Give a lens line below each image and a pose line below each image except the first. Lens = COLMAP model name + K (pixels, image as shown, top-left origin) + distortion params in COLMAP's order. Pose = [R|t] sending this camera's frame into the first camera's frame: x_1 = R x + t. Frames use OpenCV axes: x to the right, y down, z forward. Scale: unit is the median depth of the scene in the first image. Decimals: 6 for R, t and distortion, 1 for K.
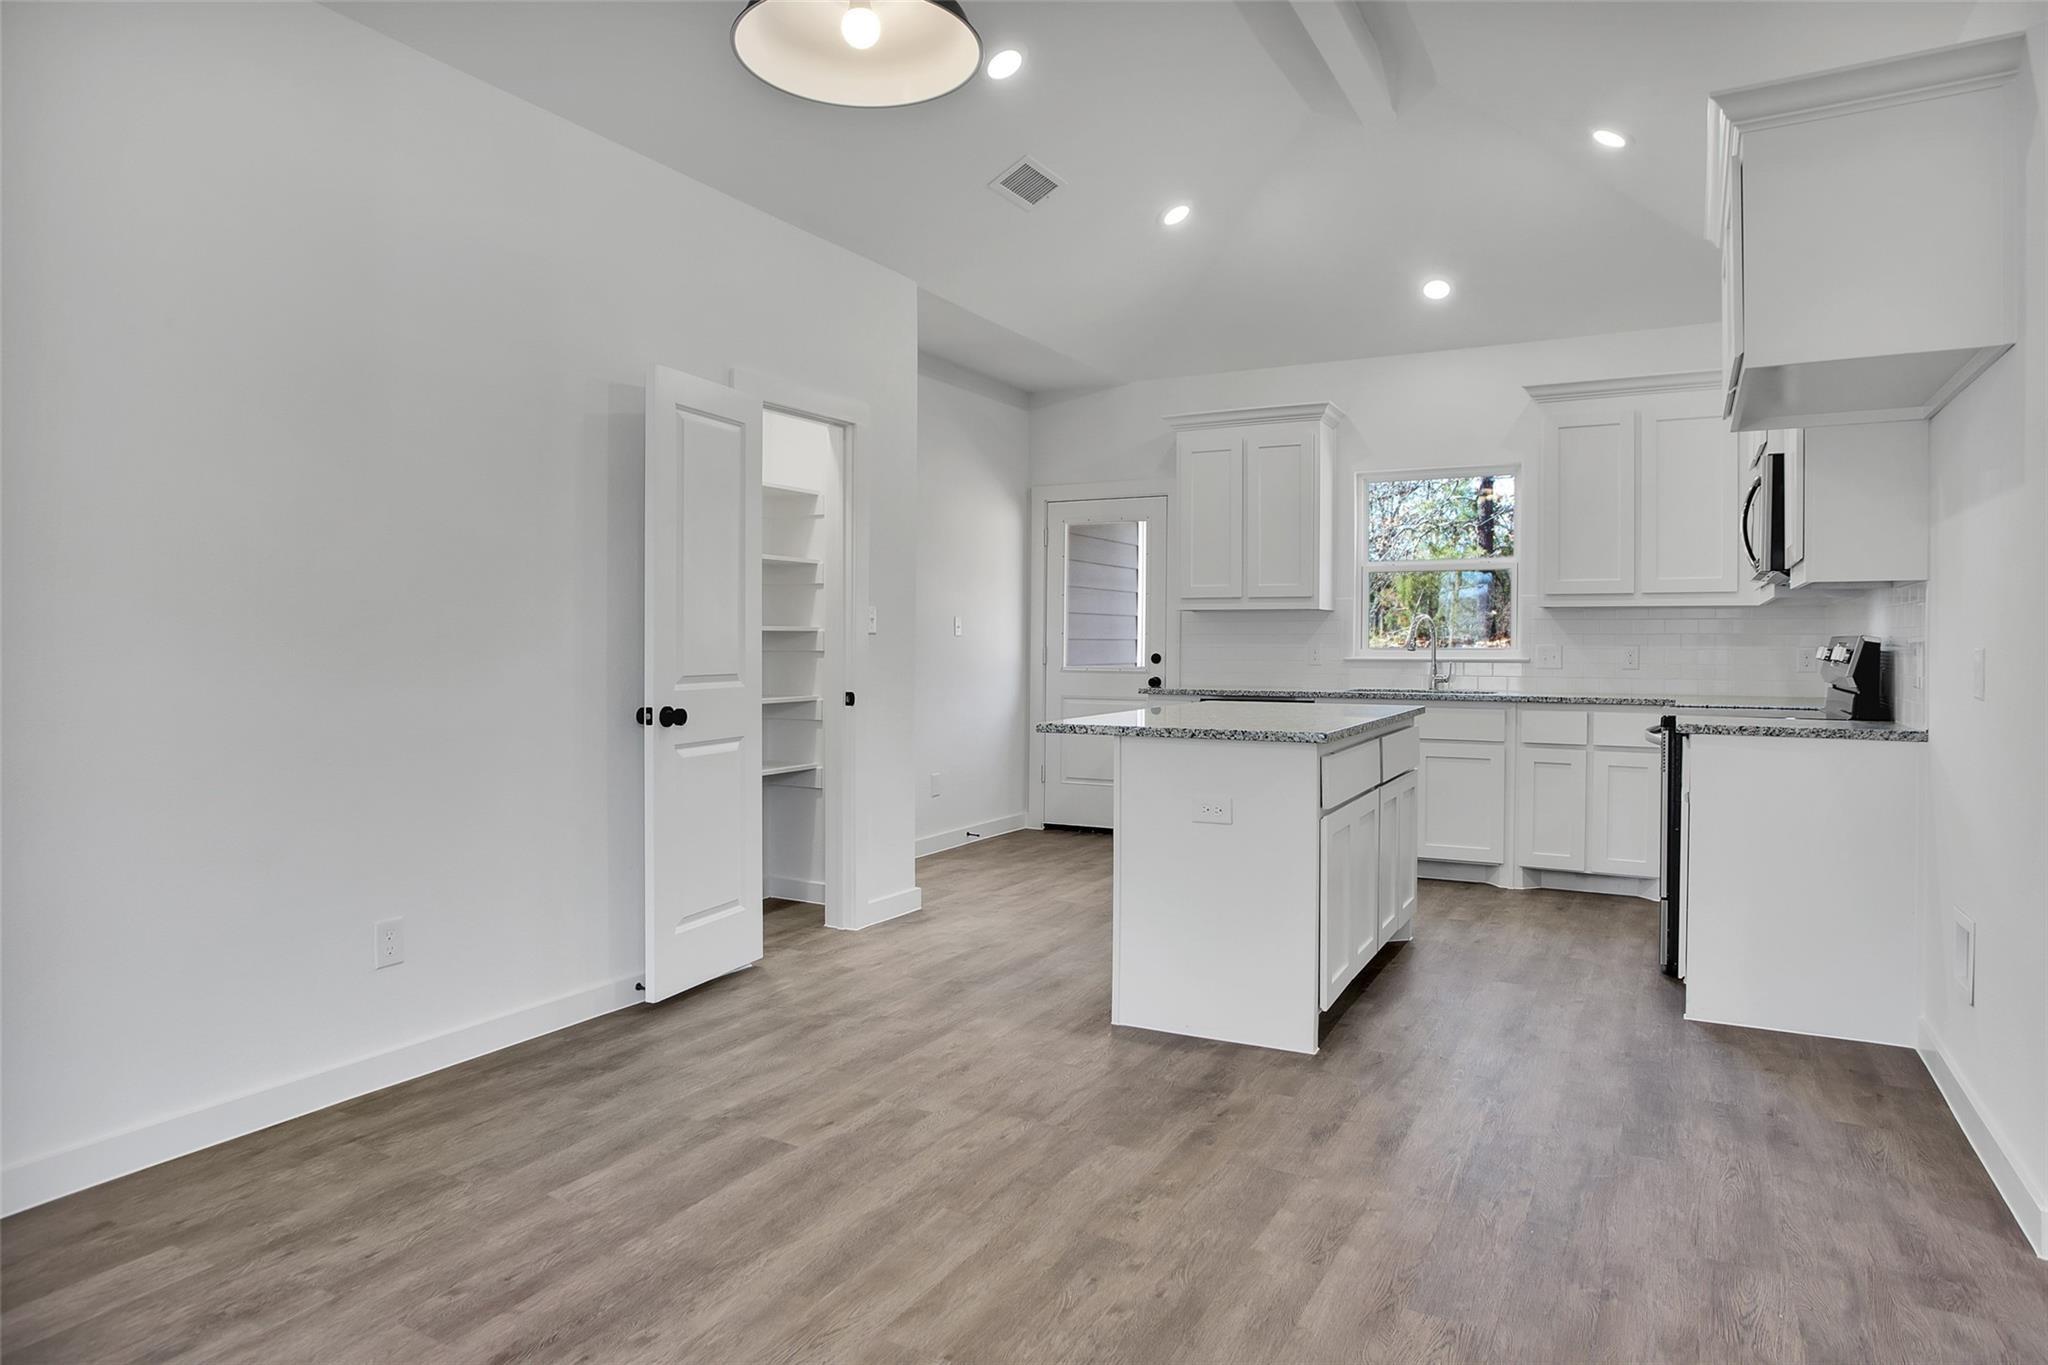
lens RADIAL K [[1235.4, 0, 1030.0], [0, 1235.4, 637.2], [0, 0, 1]] dist [-0.050821, 0.039938]
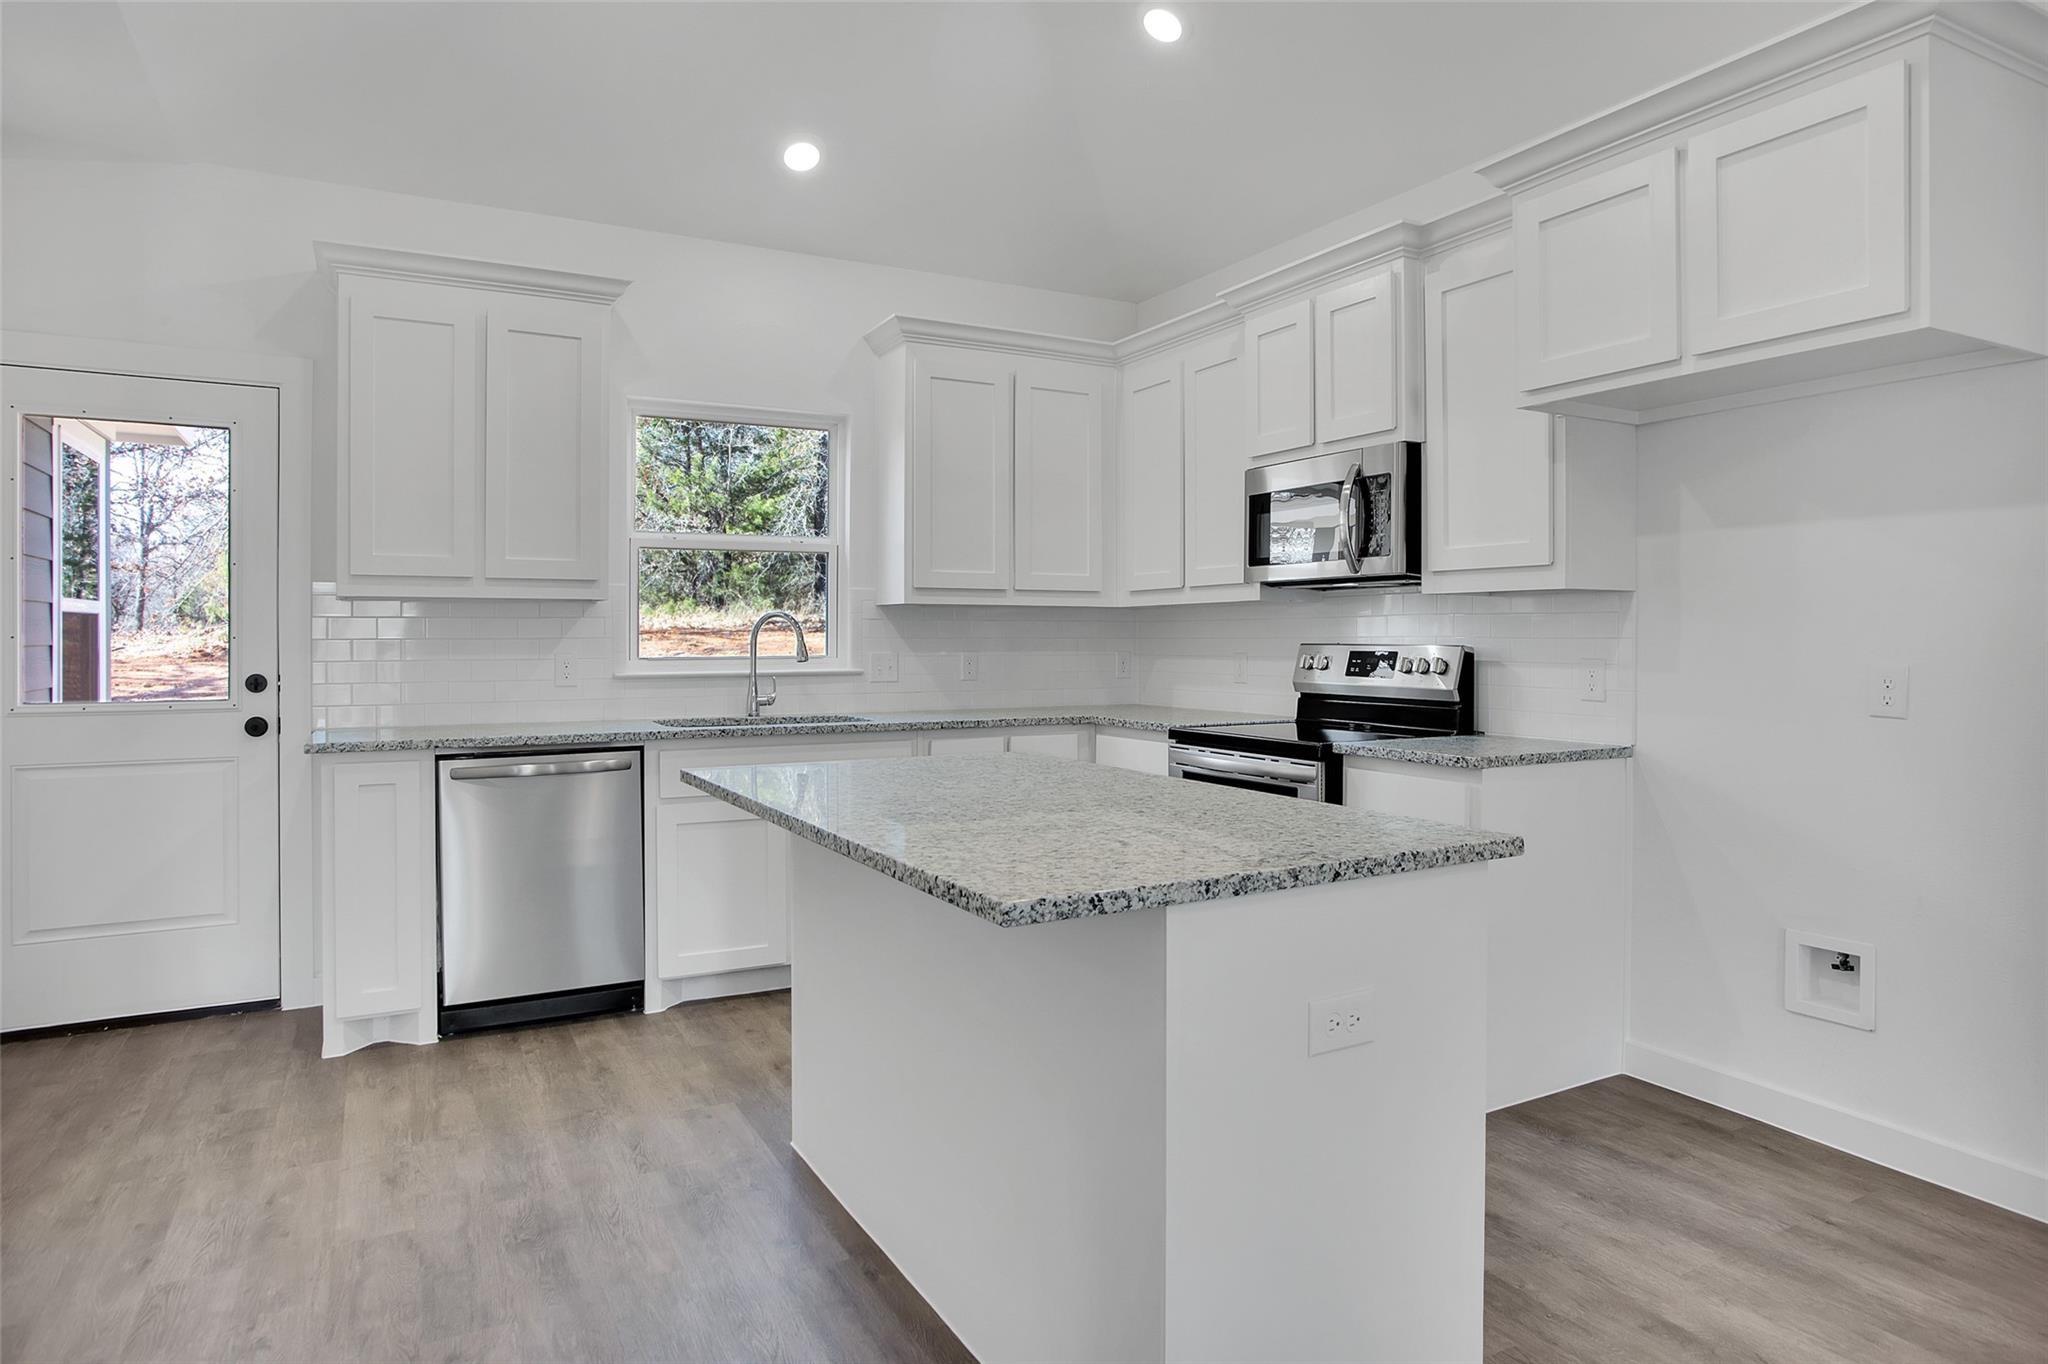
lens RADIAL K [[1235.4, 0, 1030.0], [0, 1235.4, 636.7], [0, 0, 1]] dist [-0.050821, 0.039938]
pose [[0.536901, -0.005928, 0.843624, -0.220787], [-0.002506, 0.999960, 0.008622, -0.011572], [-0.843641, -0.006744, 0.536865, 0.559588]]
